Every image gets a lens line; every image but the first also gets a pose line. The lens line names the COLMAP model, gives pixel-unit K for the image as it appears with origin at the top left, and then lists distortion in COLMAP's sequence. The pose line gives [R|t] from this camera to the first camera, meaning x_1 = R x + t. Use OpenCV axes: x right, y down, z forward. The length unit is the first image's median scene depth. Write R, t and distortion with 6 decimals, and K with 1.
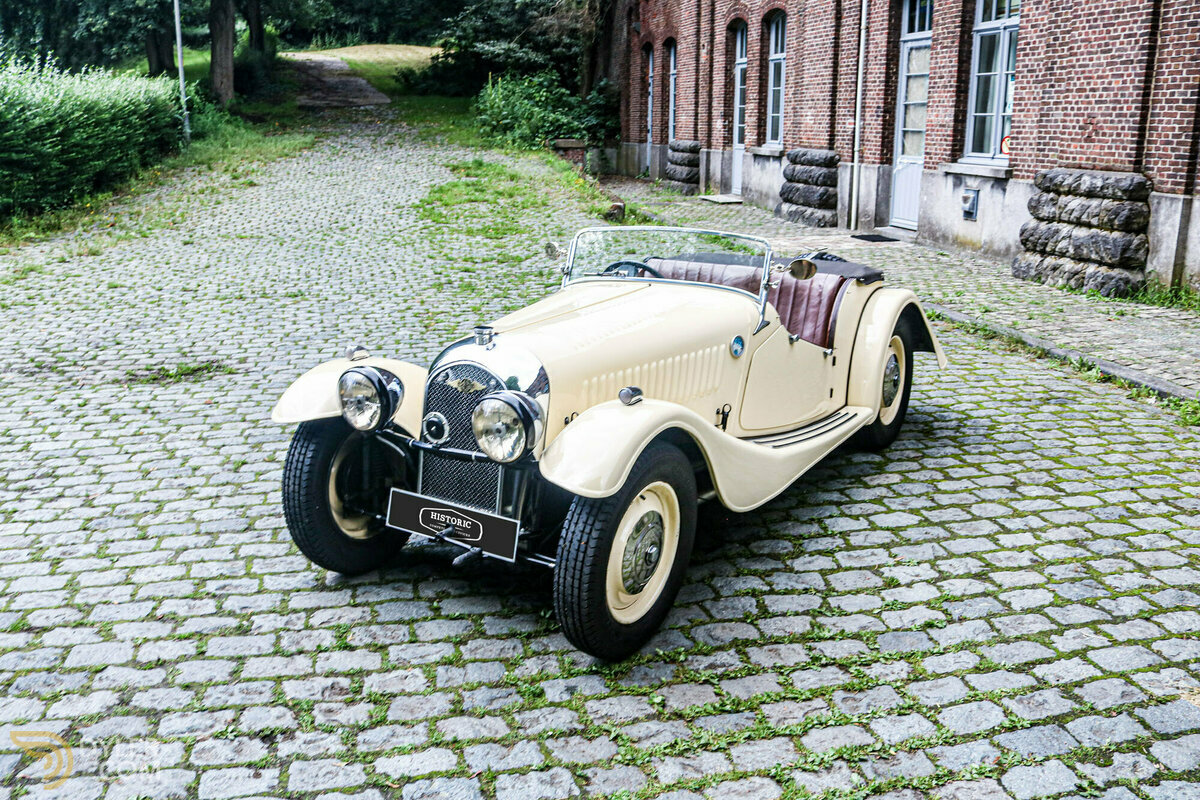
lens RADIAL K [[1054.3, 0, 606.3], [0, 1054.3, 402.5], [0, 0, 1]] dist [-0.130976, 0.115763]
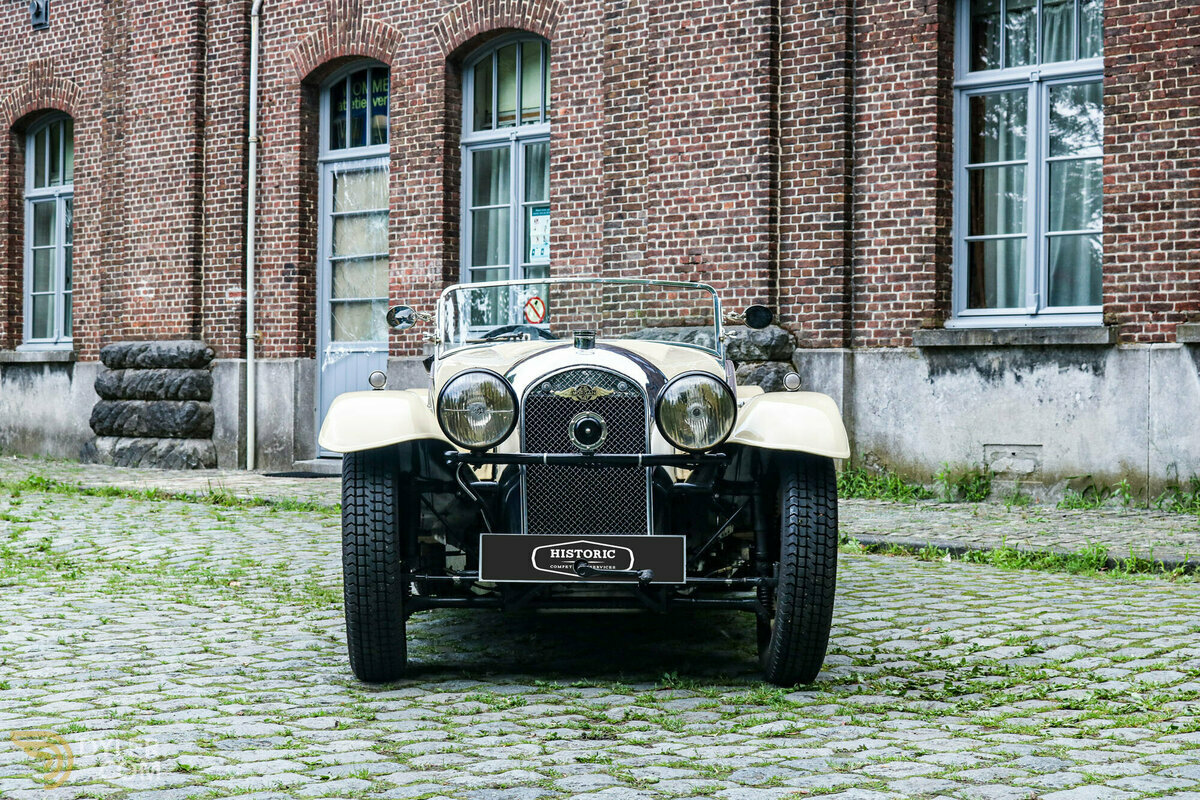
lens RADIAL K [[2161.1, 0, 596.9], [0, 2161.1, 398.3], [0, 0, 1]] dist [-0.008721, 0.000000]
pose [[0.839411, 0.002137, 0.543492, -0.278455], [0.139927, 0.965432, -0.219911, 0.096743], [-0.525175, 0.260645, 0.810096, -0.107444]]
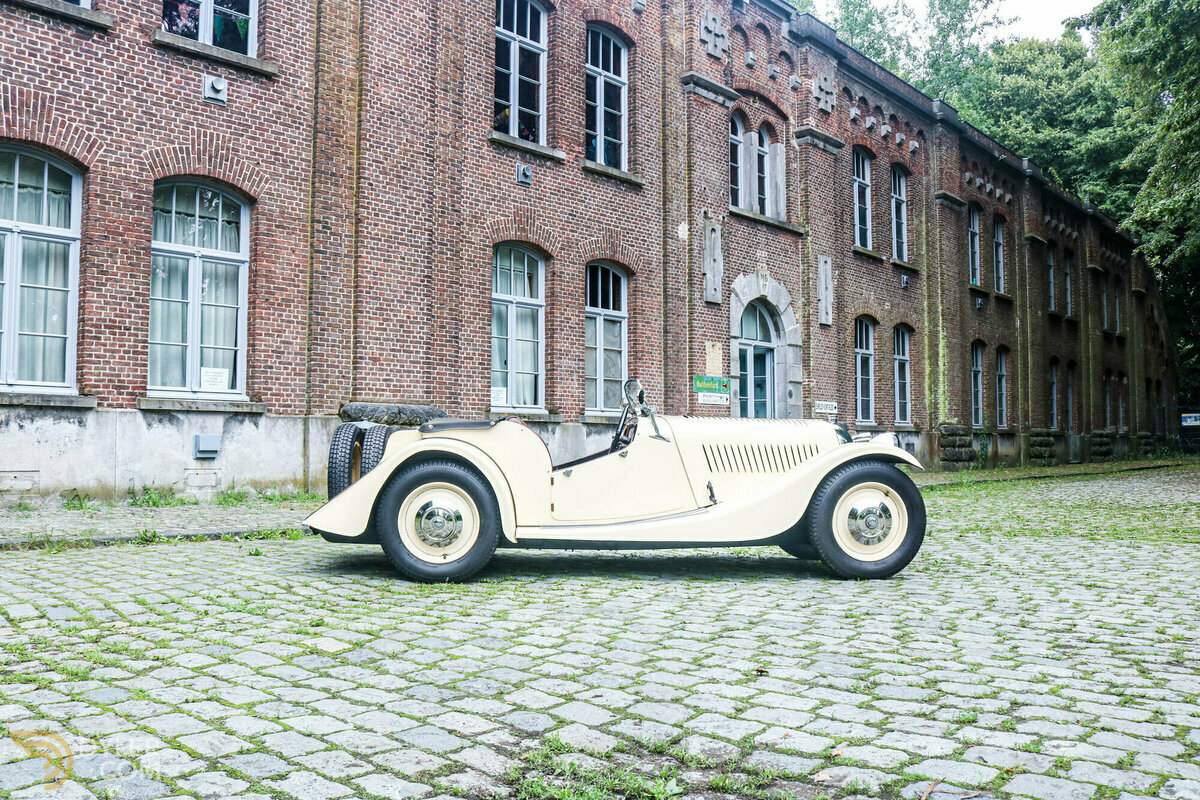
lens RADIAL K [[1036.2, 0, 596.1], [0, 1036.2, 394.3], [0, 0, 1]] dist [-0.090082, 0.069017]
pose [[-0.566996, 0.036736, 0.822901, -0.376645], [0.210848, 0.972195, 0.101878, -0.101722], [-0.796278, 0.231271, -0.558977, 0.622025]]
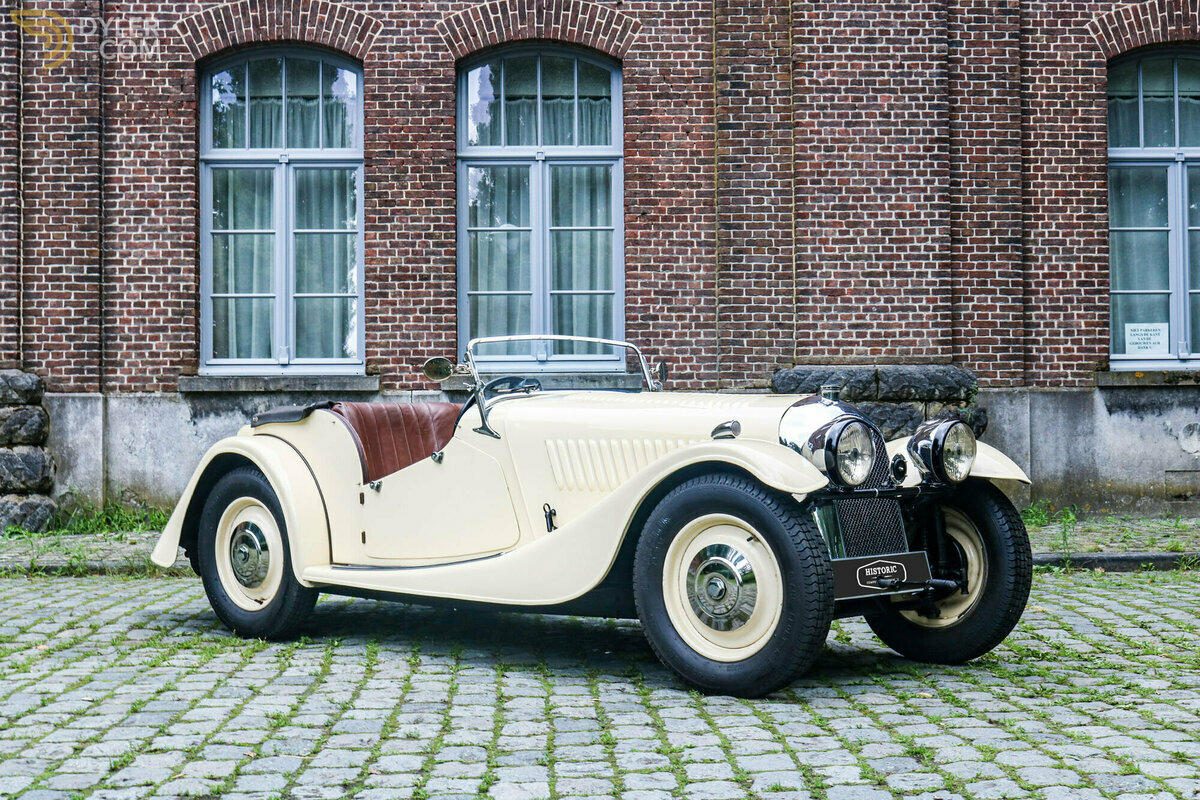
lens RADIAL K [[1892.2, 0, 605.1], [0, 1892.2, 403.7], [0, 0, 1]] dist [-0.024164, 0.000000]
pose [[0.189712, 0.010404, 0.981785, -0.512224], [0.266042, 0.961991, -0.061602, 0.000326], [-0.945109, 0.272883, 0.179733, 0.232024]]
